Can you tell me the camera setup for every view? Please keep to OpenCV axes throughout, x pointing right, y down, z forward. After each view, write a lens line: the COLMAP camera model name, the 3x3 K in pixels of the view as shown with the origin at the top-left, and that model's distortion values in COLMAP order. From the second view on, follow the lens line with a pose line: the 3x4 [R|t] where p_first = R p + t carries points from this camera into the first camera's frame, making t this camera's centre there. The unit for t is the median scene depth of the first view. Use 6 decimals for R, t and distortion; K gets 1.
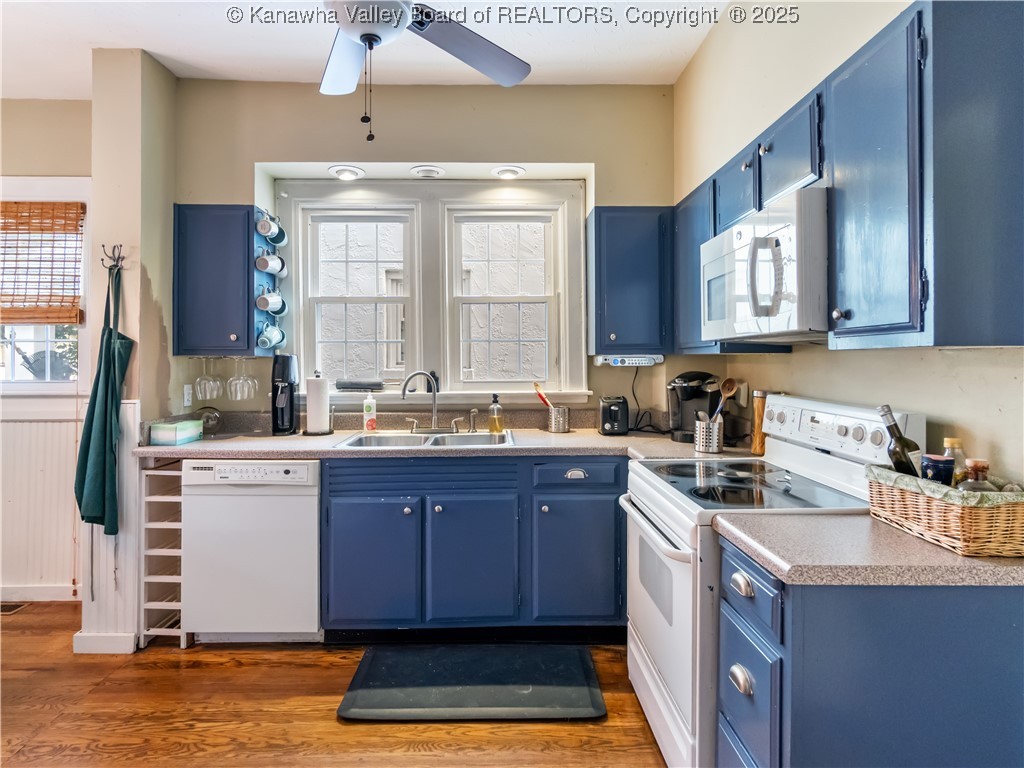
lens RADIAL K [[548.5, 0, 494.2], [0, 548.5, 359.2], [0, 0, 1]] dist [0.012607, -0.003708]
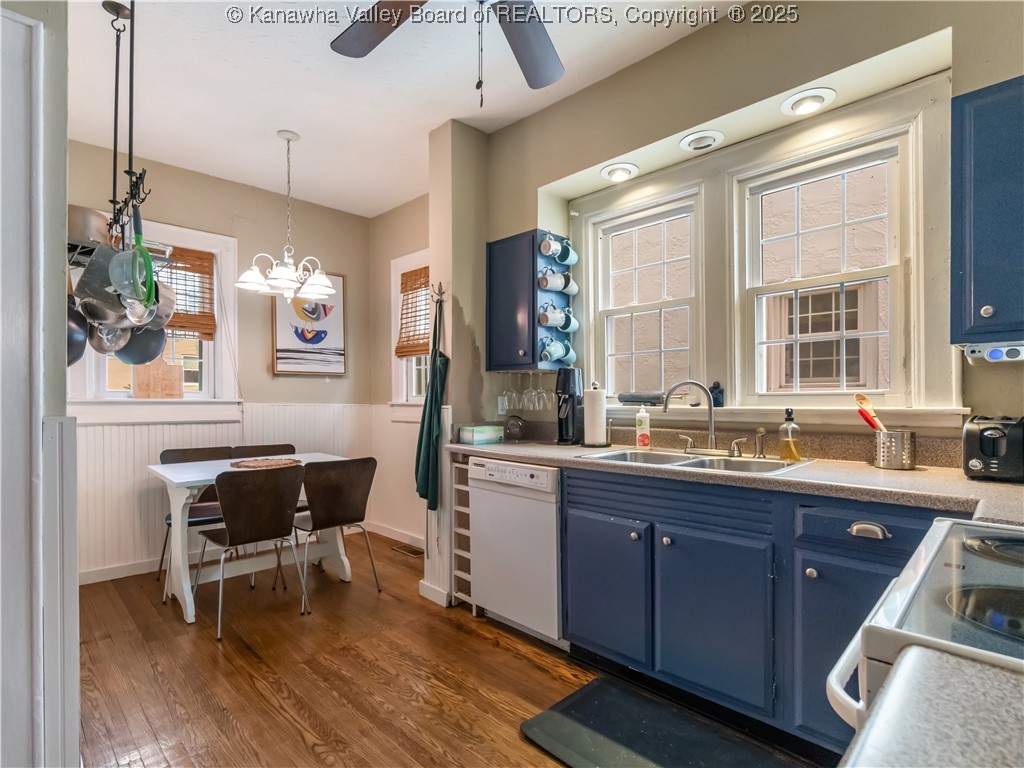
lens RADIAL K [[513.8, 0, 511.6], [0, 513.8, 400.1], [0, 0, 1]] dist [0.012042, -0.004236]
pose [[0.710266, 0.005548, -0.703911, 0.247385], [0.002897, 0.999937, 0.010805, 0.046231], [0.703927, -0.009714, 0.710206, 0.257245]]
